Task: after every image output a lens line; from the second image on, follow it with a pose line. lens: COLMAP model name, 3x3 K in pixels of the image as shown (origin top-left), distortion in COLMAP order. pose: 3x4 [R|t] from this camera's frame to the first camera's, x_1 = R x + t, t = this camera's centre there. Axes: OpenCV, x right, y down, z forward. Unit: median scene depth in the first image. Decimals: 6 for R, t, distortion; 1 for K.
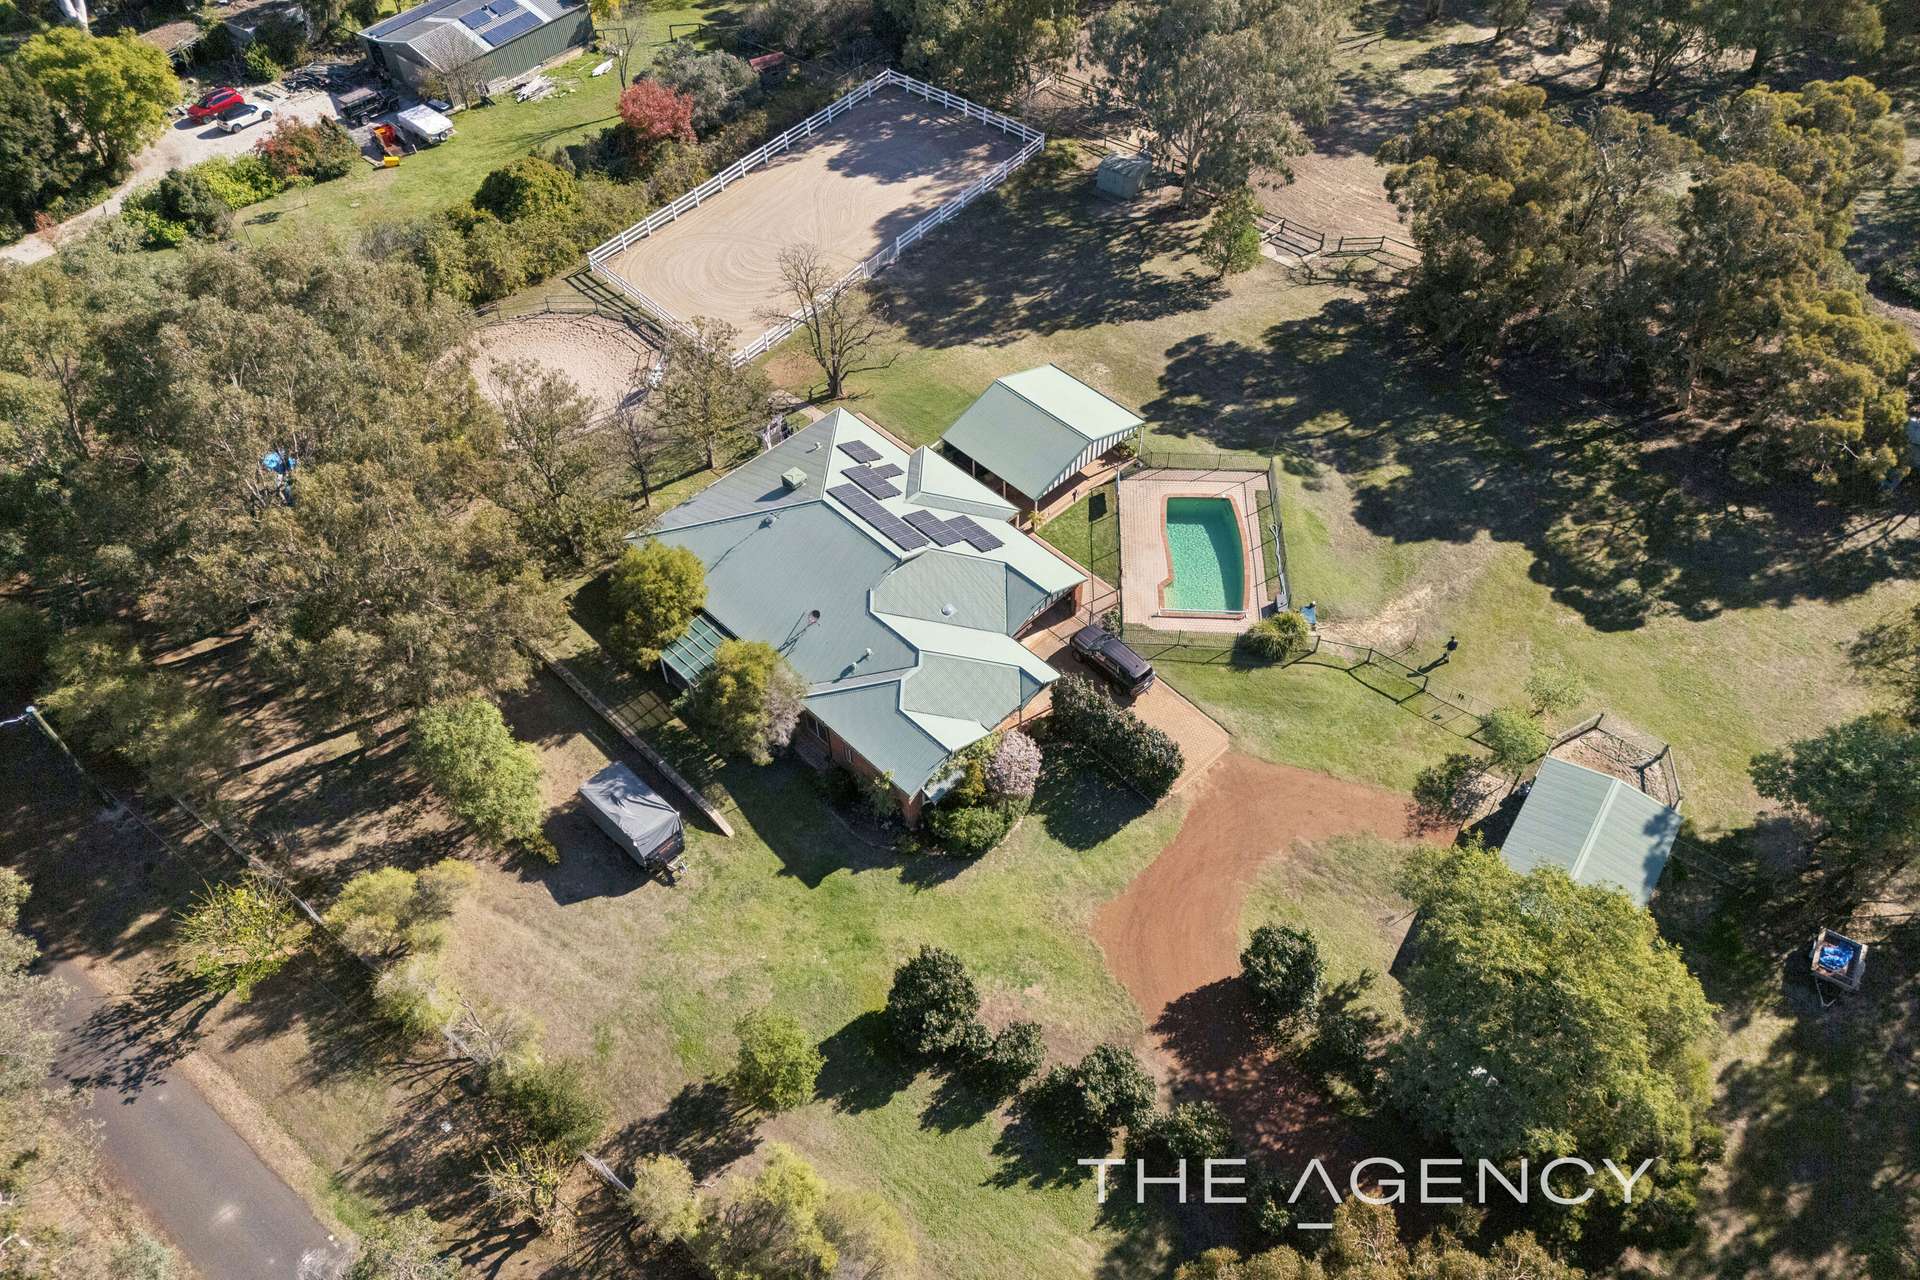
lens RADIAL K [[1404.5, 0, 968.0], [0, 1404.5, 639.2], [0, 0, 1]] dist [0.090247, -0.106883]
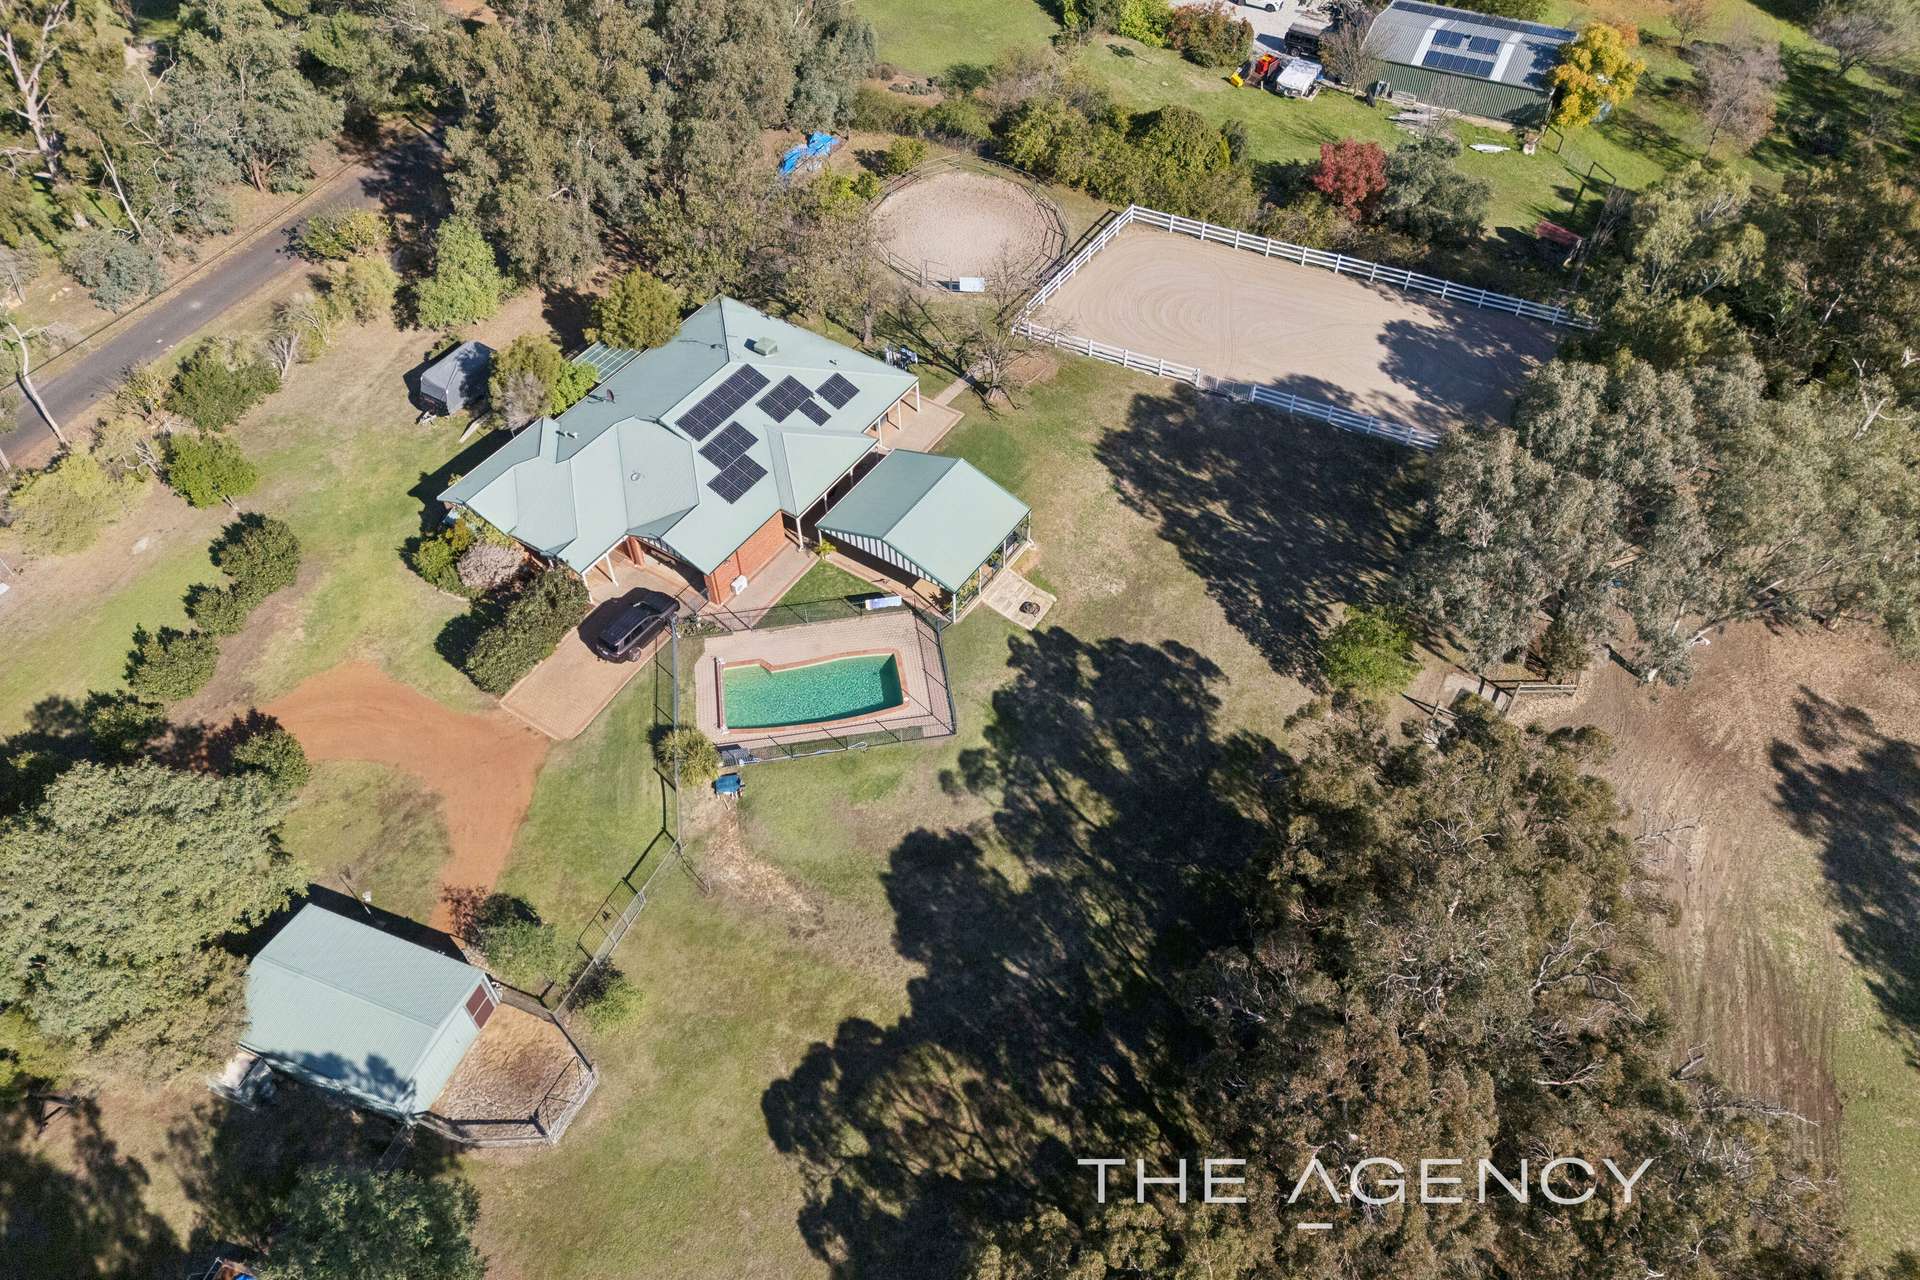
lens RADIAL K [[1404.5, 0, 968.0], [0, 1404.5, 639.2], [0, 0, 1]] dist [0.090247, -0.106883]
pose [[0.207901, 0.741021, -0.638486, 0.697316], [-0.731978, 0.550848, 0.400966, -0.485681], [0.648833, 0.383997, 0.656933, 0.409647]]
